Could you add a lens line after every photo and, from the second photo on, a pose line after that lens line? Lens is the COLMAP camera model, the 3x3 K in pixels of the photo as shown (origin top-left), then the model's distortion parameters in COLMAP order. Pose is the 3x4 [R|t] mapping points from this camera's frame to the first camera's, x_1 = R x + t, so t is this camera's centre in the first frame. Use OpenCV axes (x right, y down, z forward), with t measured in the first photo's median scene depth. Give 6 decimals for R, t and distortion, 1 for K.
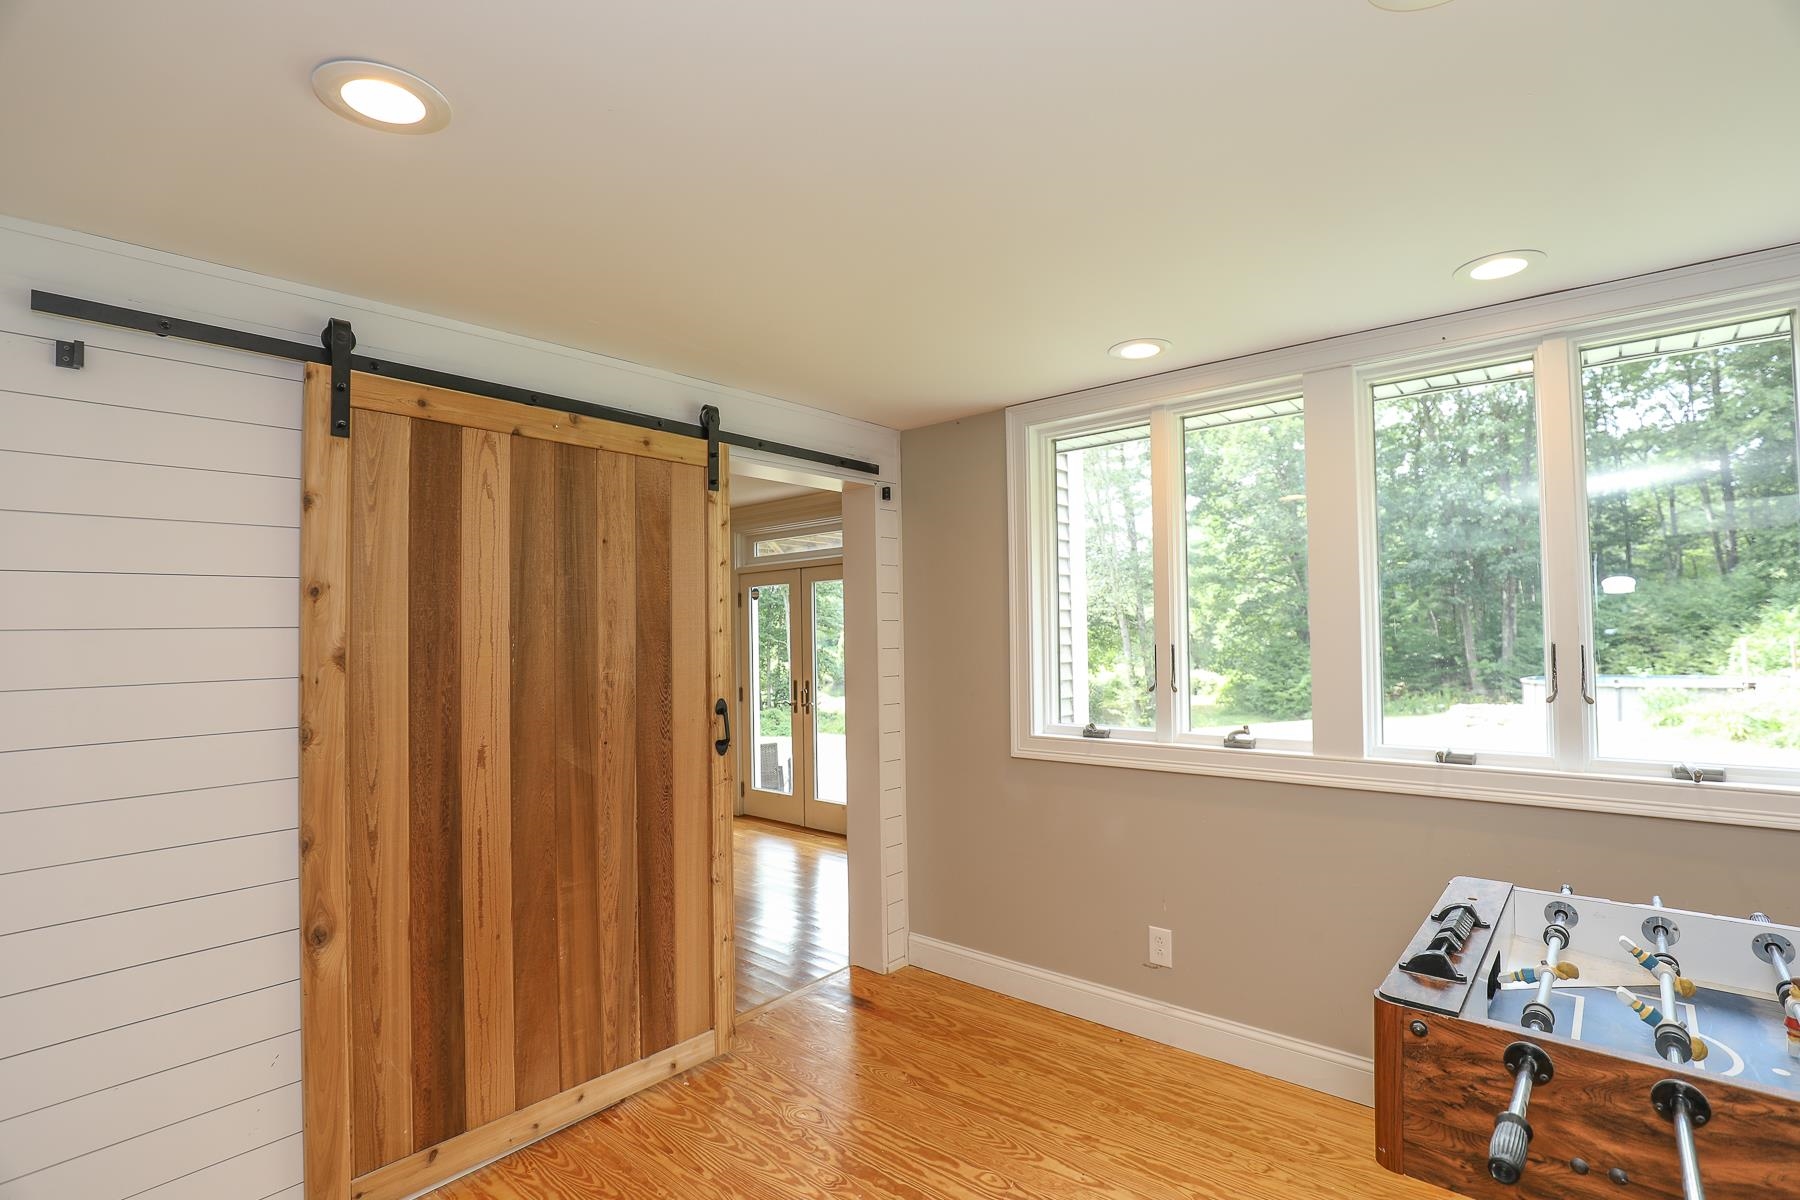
lens RADIAL K [[835.5, 0, 901.3], [0, 835.5, 611.7], [0, 0, 1]] dist [-0.024739, -0.000512]
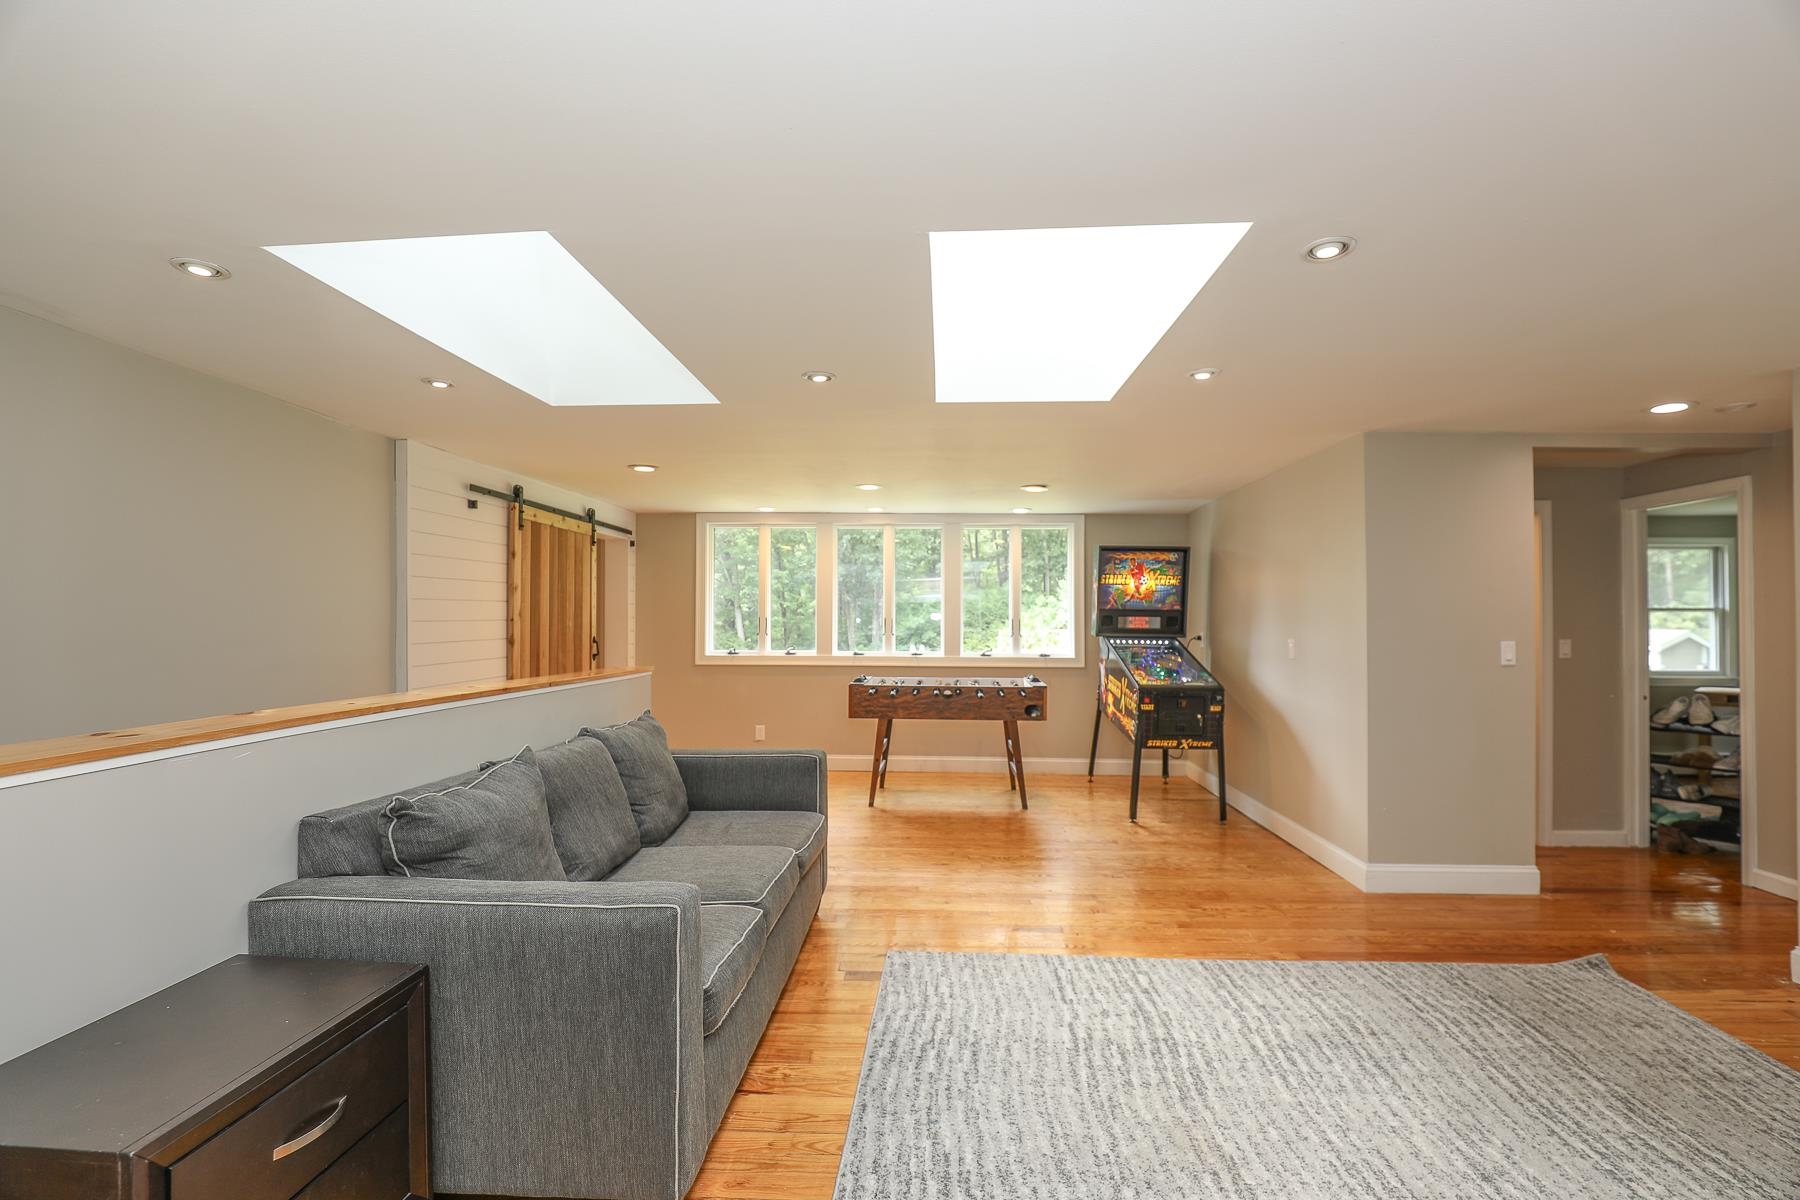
lens RADIAL K [[835.5, 0, 901.3], [0, 835.5, 611.7], [0, 0, 1]] dist [-0.024739, -0.000512]
pose [[0.787642, 0.014176, 0.615970, -0.966203], [-0.018378, 0.999831, 0.000491, 0.019276], [-0.615859, -0.011707, 0.787769, -1.329866]]
